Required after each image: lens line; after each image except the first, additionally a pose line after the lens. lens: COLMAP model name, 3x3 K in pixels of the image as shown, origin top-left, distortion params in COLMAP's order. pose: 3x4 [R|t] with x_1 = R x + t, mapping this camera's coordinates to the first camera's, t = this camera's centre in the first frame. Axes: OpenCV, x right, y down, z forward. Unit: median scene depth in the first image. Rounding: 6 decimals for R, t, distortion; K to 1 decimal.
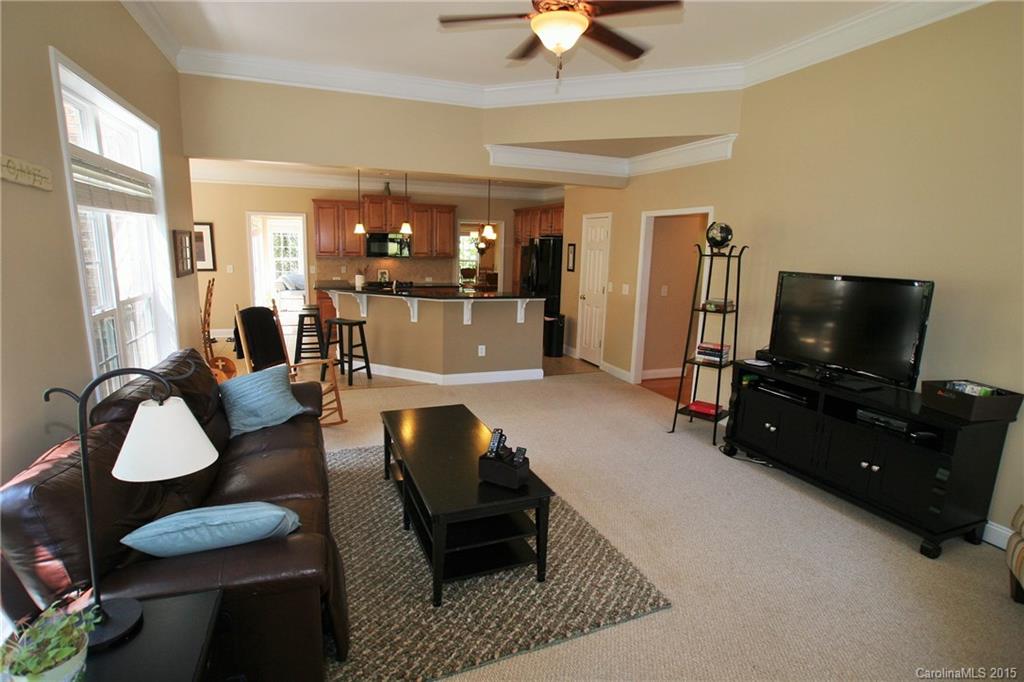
lens RADIAL K [[514.2, 0, 508.9], [0, 514.2, 347.6], [0, 0, 1]] dist [-0.080887, 0.036312]
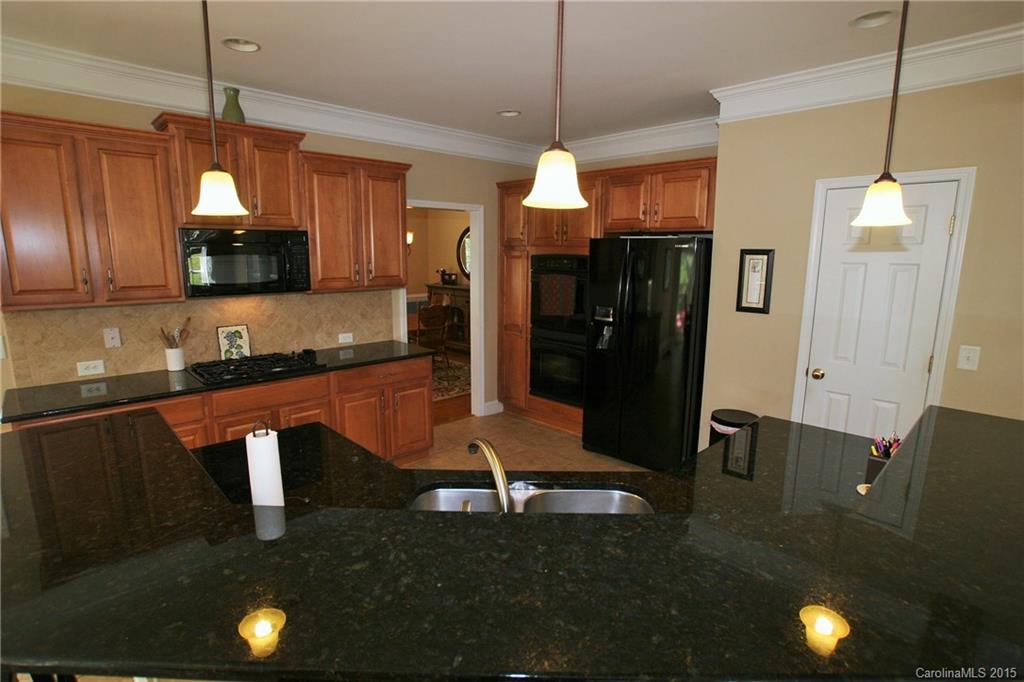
lens RADIAL K [[514.2, 0, 508.9], [0, 514.2, 347.6], [0, 0, 1]] dist [-0.080887, 0.036312]
pose [[0.918194, -0.093753, 0.384876, -0.253848], [0.096579, 0.995253, 0.012028, -0.151727], [-0.384177, 0.026127, 0.922890, 0.718939]]
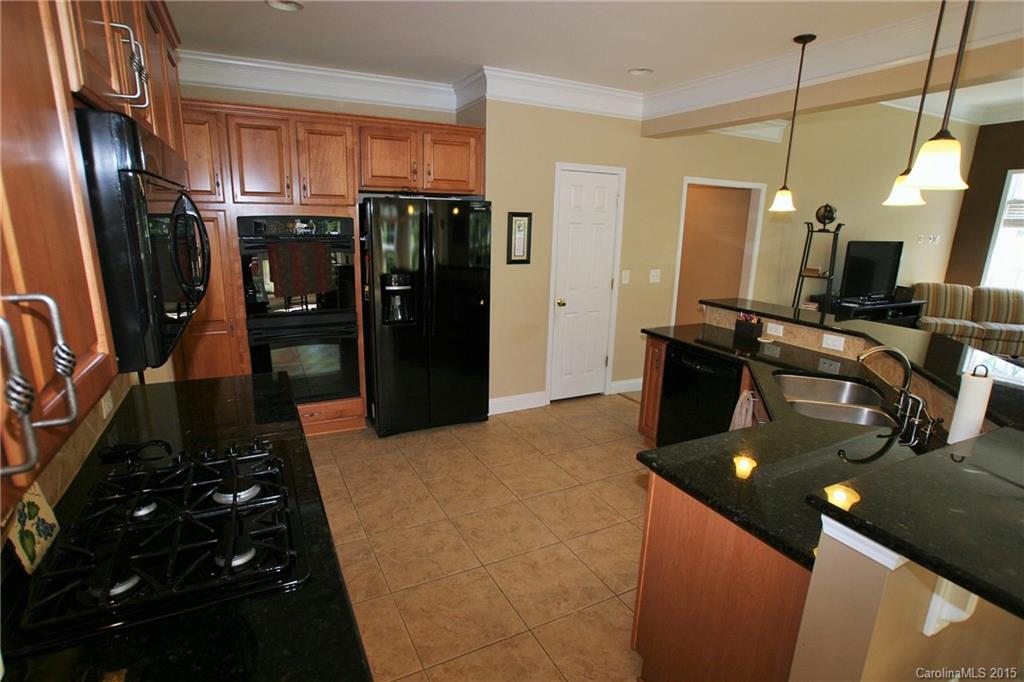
lens RADIAL K [[514.2, 0, 508.9], [0, 514.2, 347.6], [0, 0, 1]] dist [-0.080887, 0.036312]
pose [[-0.094906, -0.273811, 0.957090, -0.447251], [0.169054, 0.943031, 0.286553, -0.234808], [-0.981027, 0.188996, -0.043210, 1.108789]]
